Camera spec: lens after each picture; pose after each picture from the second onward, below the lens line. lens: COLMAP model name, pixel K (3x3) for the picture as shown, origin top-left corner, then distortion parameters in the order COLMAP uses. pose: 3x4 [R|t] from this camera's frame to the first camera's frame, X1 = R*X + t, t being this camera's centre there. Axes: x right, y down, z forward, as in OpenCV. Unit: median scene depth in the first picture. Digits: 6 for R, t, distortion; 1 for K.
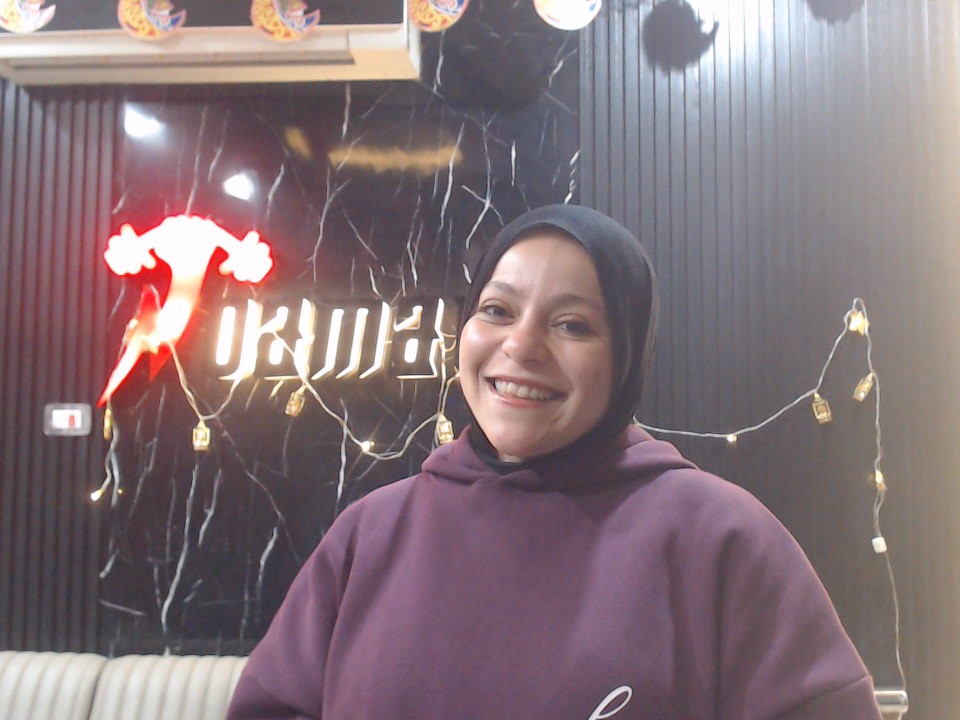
lens RADIAL K [[965.2, 0, 505.2], [0, 965.2, 356.2], [0, 0, 1]] dist [-0.008523, 0.000000]
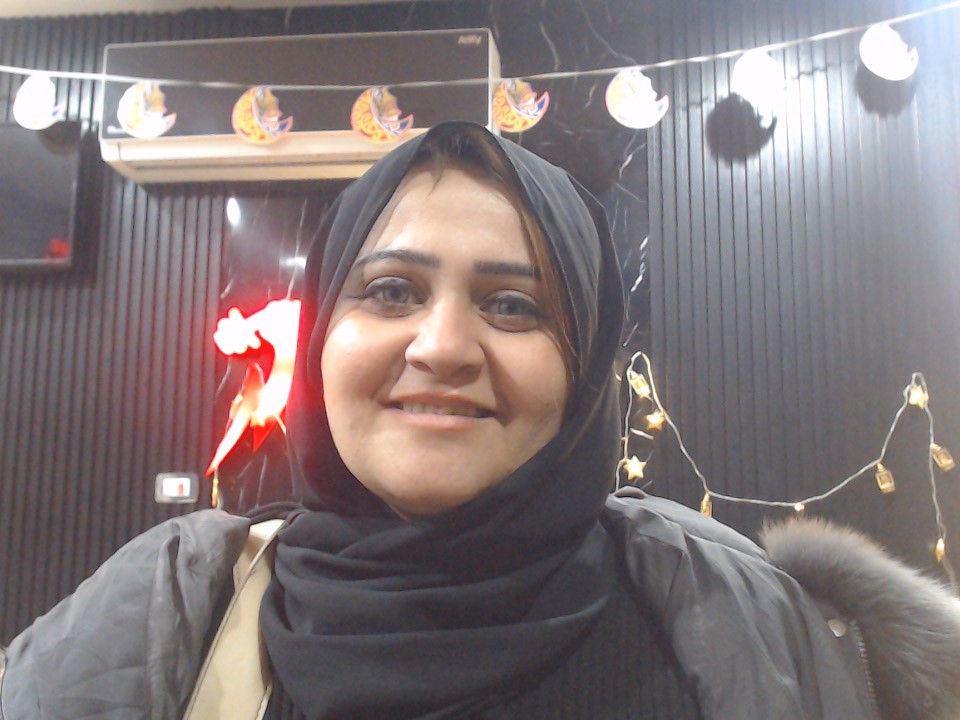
lens RADIAL K [[1028.3, 0, 498.7], [0, 1028.3, 344.5], [0, 0, 1]] dist [-0.022433, 0.000000]
pose [[0.998970, -0.005056, -0.045095, -0.040720], [0.001177, 0.996326, -0.085637, 0.004472], [0.045362, 0.085496, 0.995305, -0.141005]]
